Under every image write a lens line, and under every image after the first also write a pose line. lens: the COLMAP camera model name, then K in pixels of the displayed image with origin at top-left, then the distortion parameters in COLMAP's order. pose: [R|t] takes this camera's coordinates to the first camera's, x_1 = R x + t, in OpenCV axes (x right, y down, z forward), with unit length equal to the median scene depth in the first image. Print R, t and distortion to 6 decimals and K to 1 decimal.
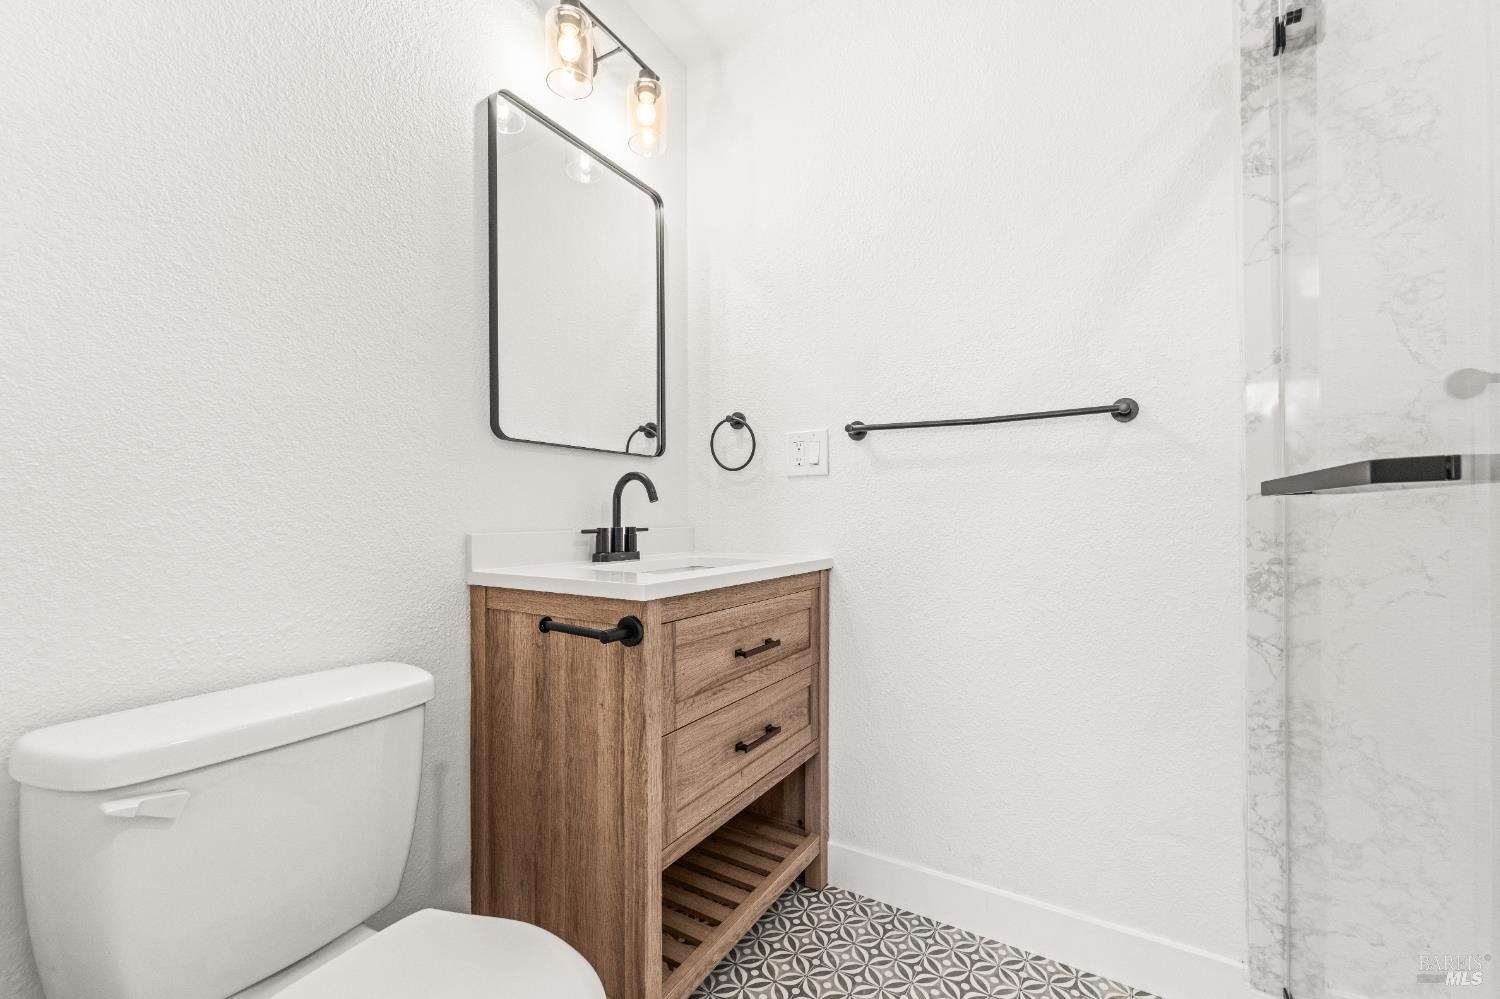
lens RADIAL K [[610.1, 0, 745.1], [0, 610.1, 513.9], [0, 0, 1]] dist [0.001721, -0.001648]
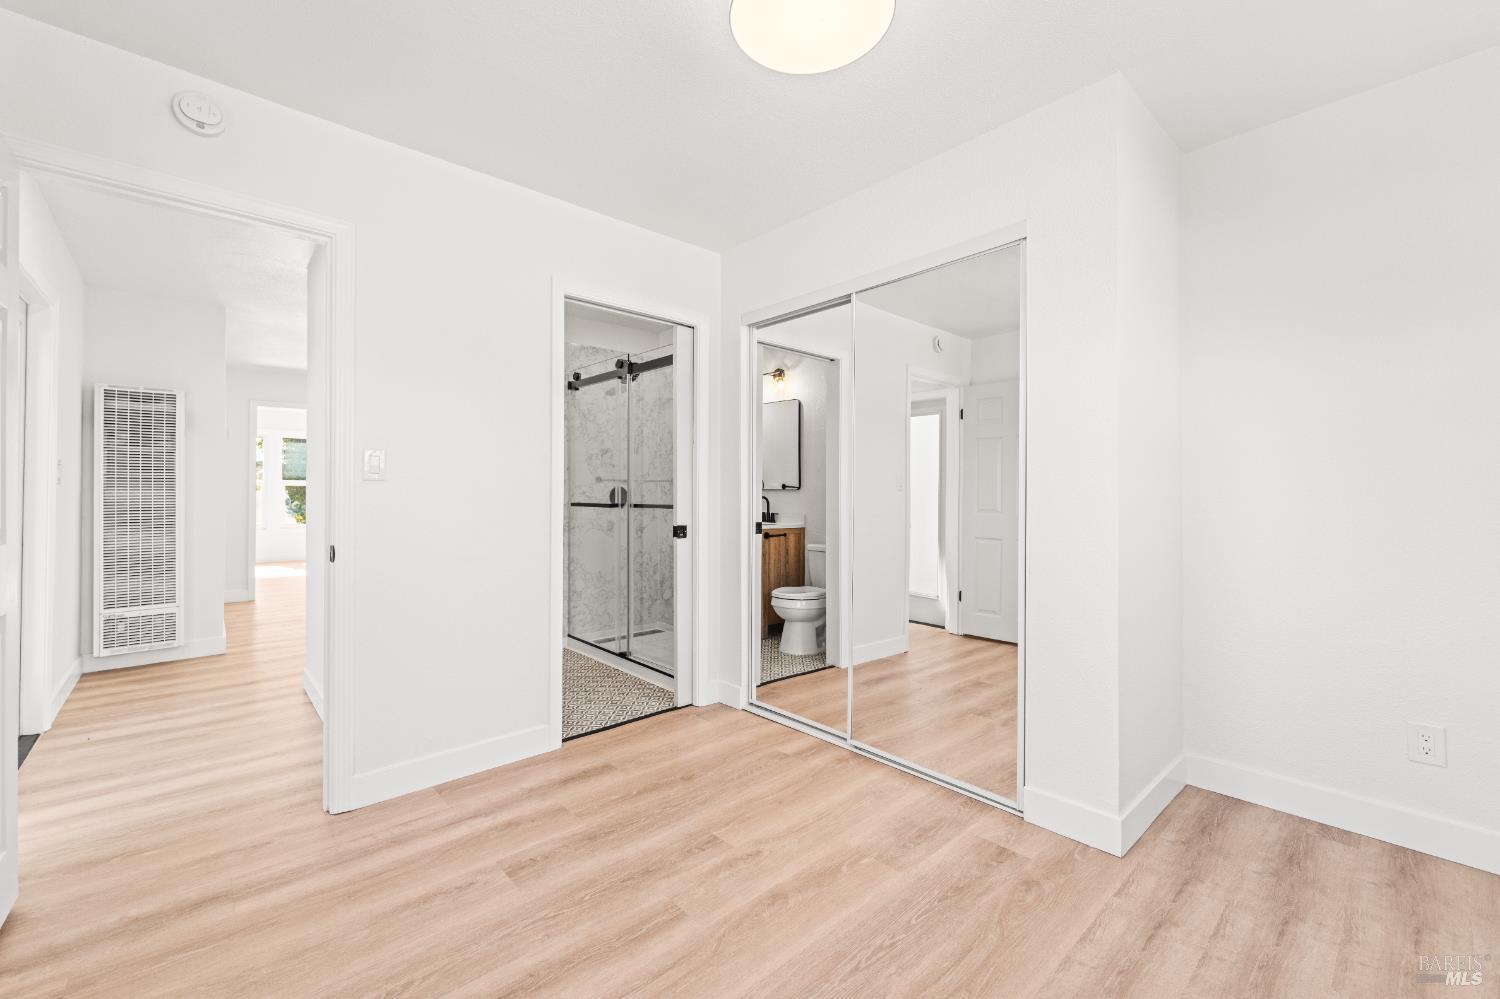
lens RADIAL K [[610.1, 0, 749.2], [0, 610.1, 494.8], [0, 0, 1]] dist [0.001721, -0.001648]
pose [[0.282170, 0.005126, 0.959351, -2.182764], [-0.007980, 0.999964, -0.002996, -0.081945], [-0.959331, -0.006810, 0.282201, -1.025555]]
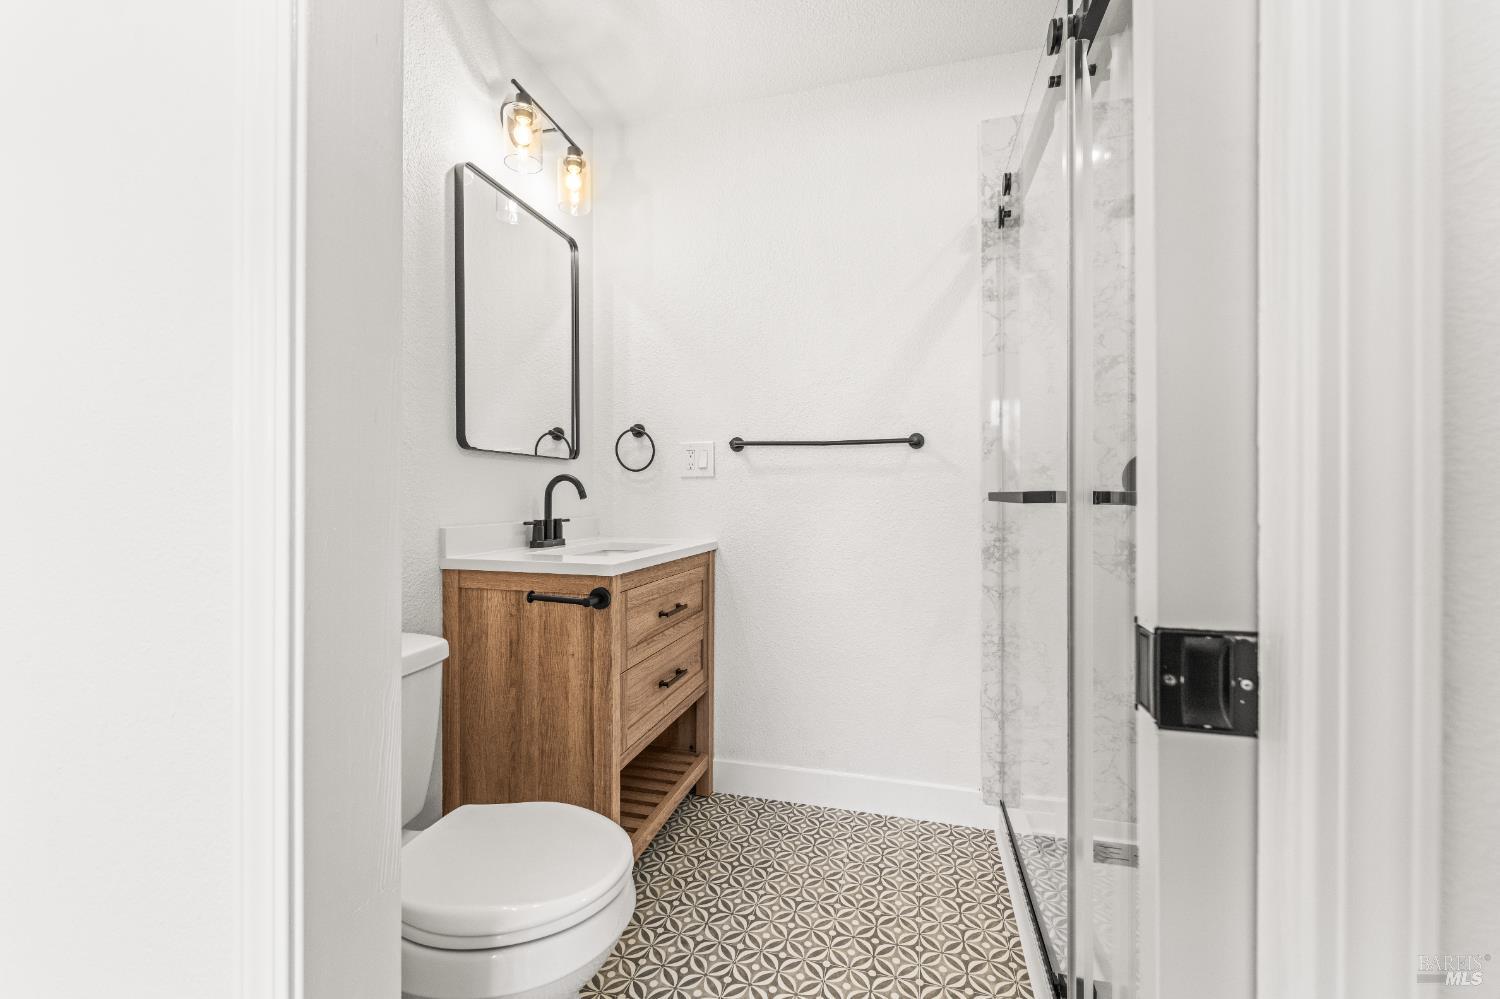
lens RADIAL K [[610.1, 0, 744.5], [0, 610.1, 496.8], [0, 0, 1]] dist [0.001721, -0.001648]
pose [[0.959864, 0.002983, 0.280449, -0.209522], [-0.004393, 0.999981, 0.004397, -0.036161], [-0.280430, -0.005453, 0.959859, -0.332234]]
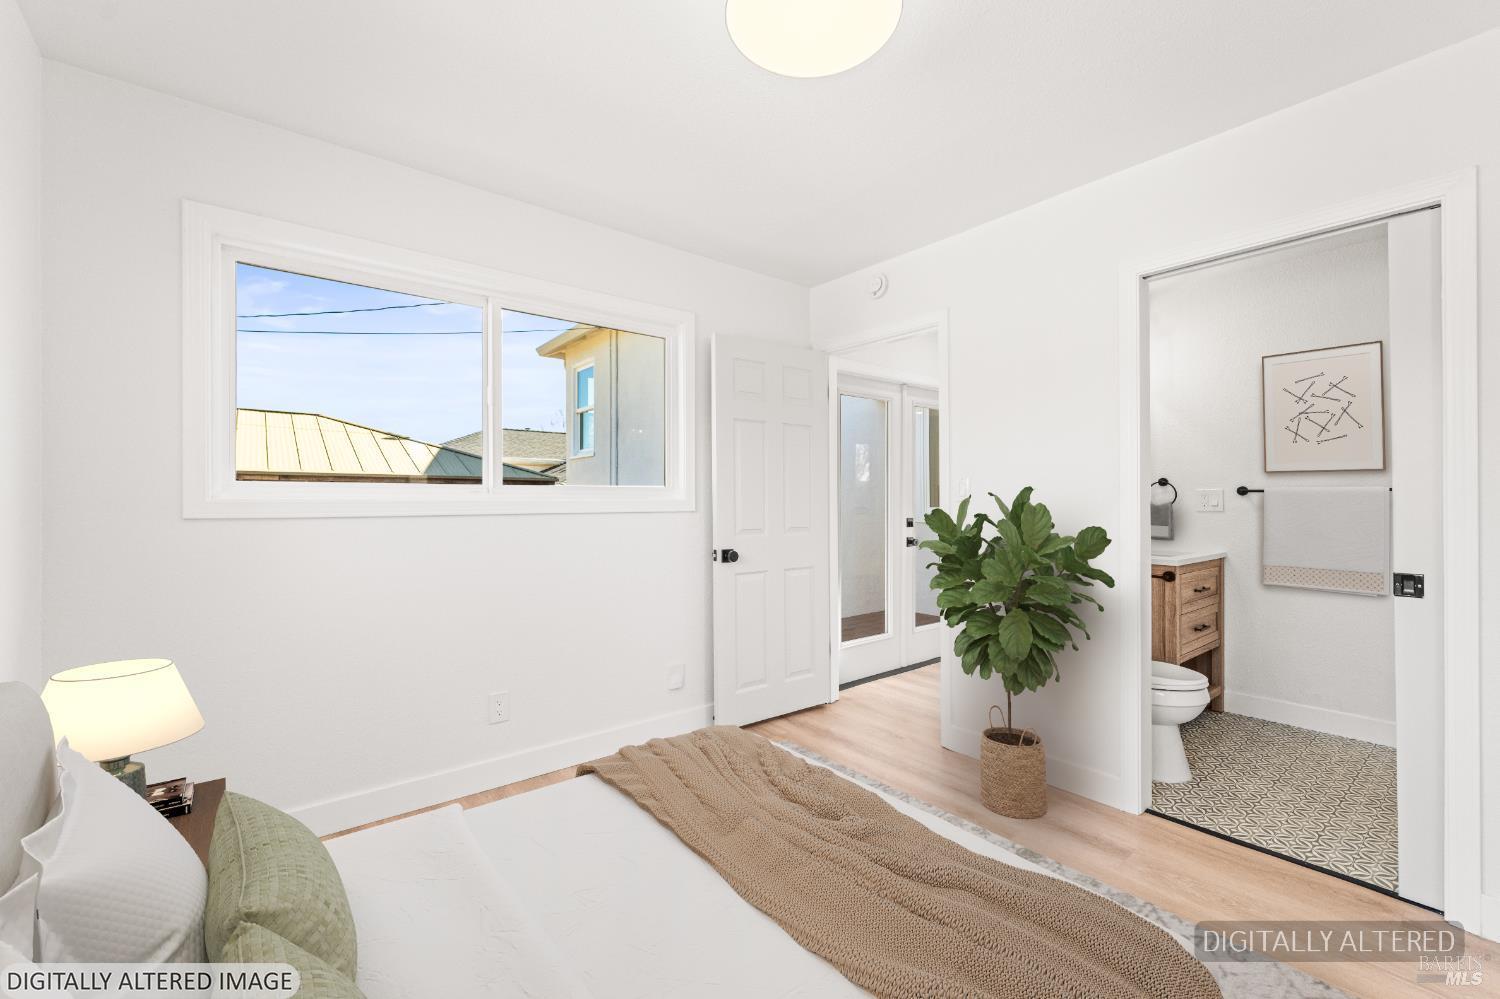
lens RADIAL K [[610.1, 0, 752.5], [0, 610.1, 495.9], [0, 0, 1]] dist [0.001721, -0.001648]
pose [[0.943153, 0.001750, -0.332354, -0.853342], [-0.003571, 0.999982, -0.004868, -0.127684], [0.332340, 0.005778, 0.943142, -1.845016]]
